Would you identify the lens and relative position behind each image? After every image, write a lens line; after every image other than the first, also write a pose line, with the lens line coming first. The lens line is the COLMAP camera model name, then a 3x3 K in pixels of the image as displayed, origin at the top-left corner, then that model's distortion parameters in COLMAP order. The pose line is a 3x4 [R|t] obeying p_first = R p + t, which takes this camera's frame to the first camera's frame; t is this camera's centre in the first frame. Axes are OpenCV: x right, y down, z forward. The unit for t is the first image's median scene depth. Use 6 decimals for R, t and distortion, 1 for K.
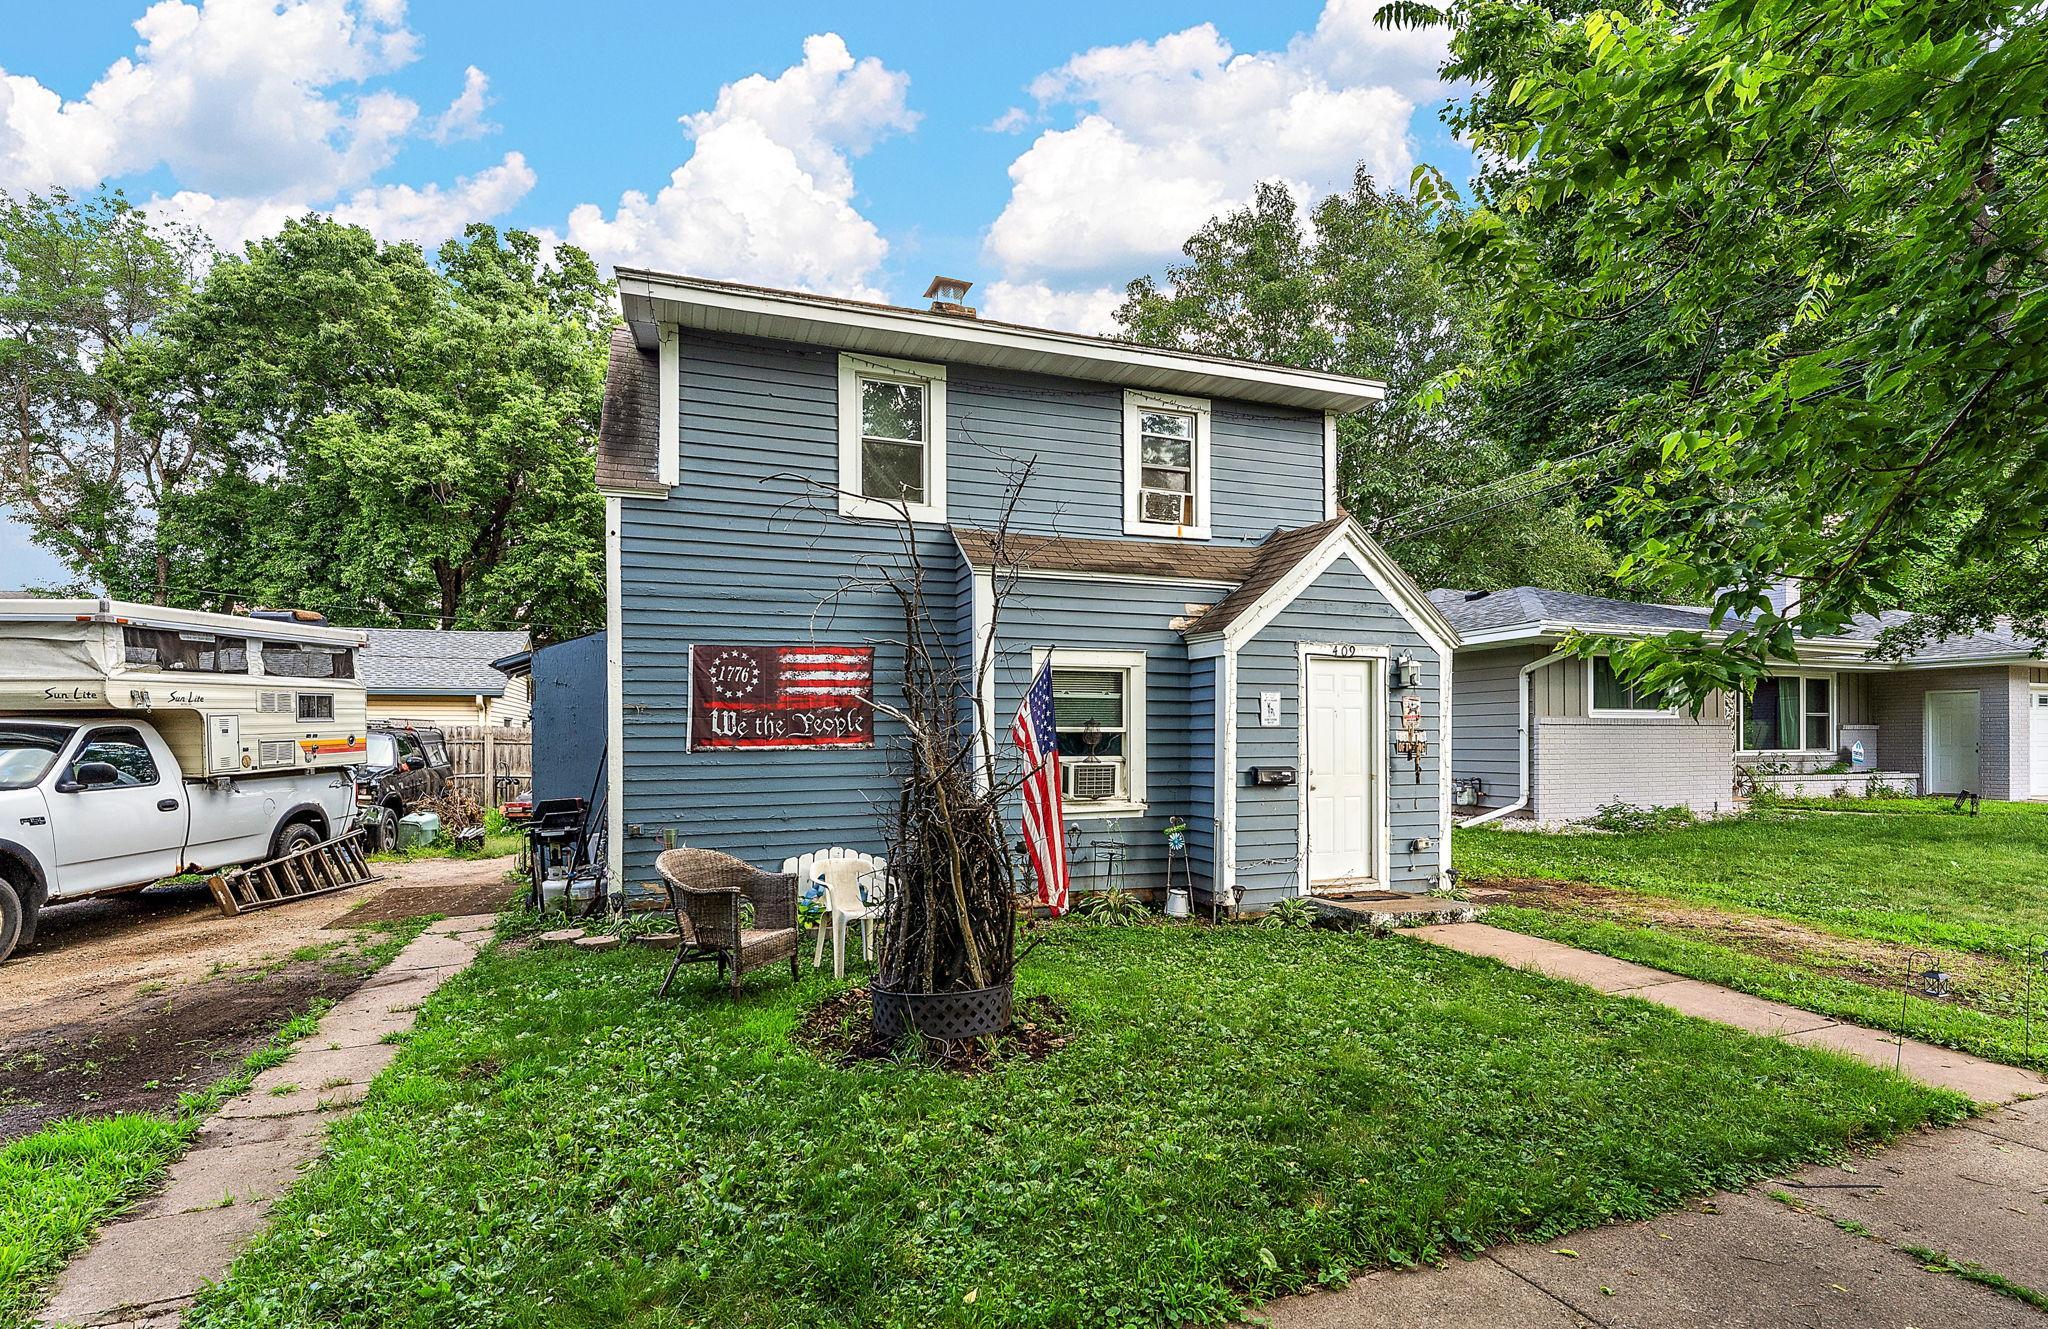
lens RADIAL K [[1000.3, 0, 1243.5], [0, 1000.3, 738.7], [0, 0, 1]] dist [0.000284, -0.001197]
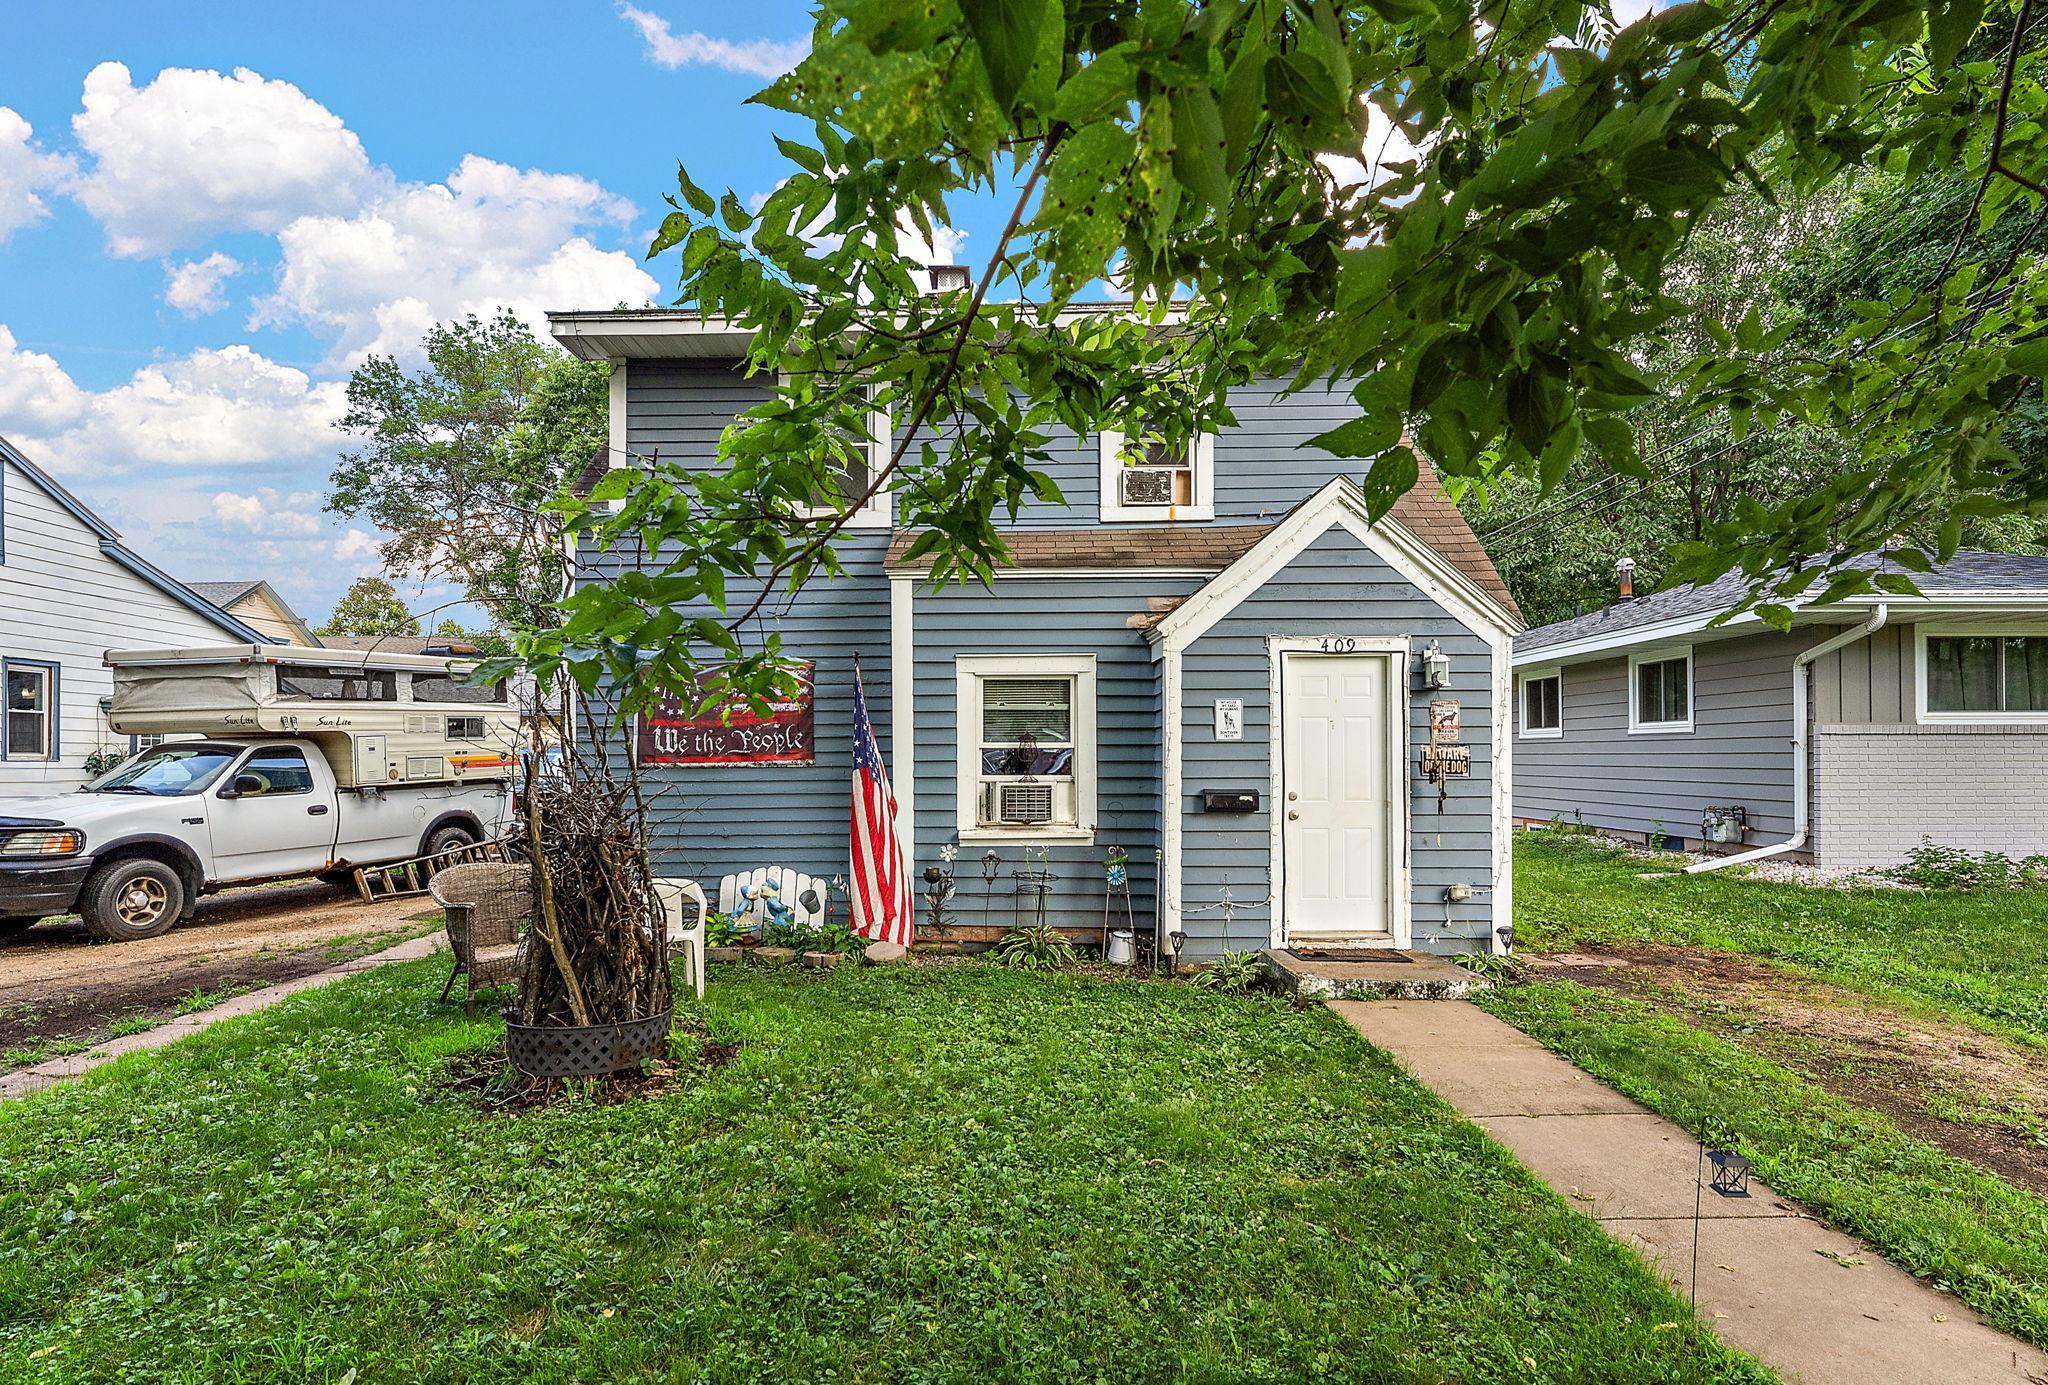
lens RADIAL K [[1110.7, 0, 1151.2], [0, 1110.7, 745.0], [0, 0, 1]] dist [0.002316, -0.003009]
pose [[0.917170, -0.003371, -0.398483, 0.332268], [0.000604, 0.999975, -0.007068, -0.002231], [0.398497, 0.006242, 0.917149, 0.135419]]
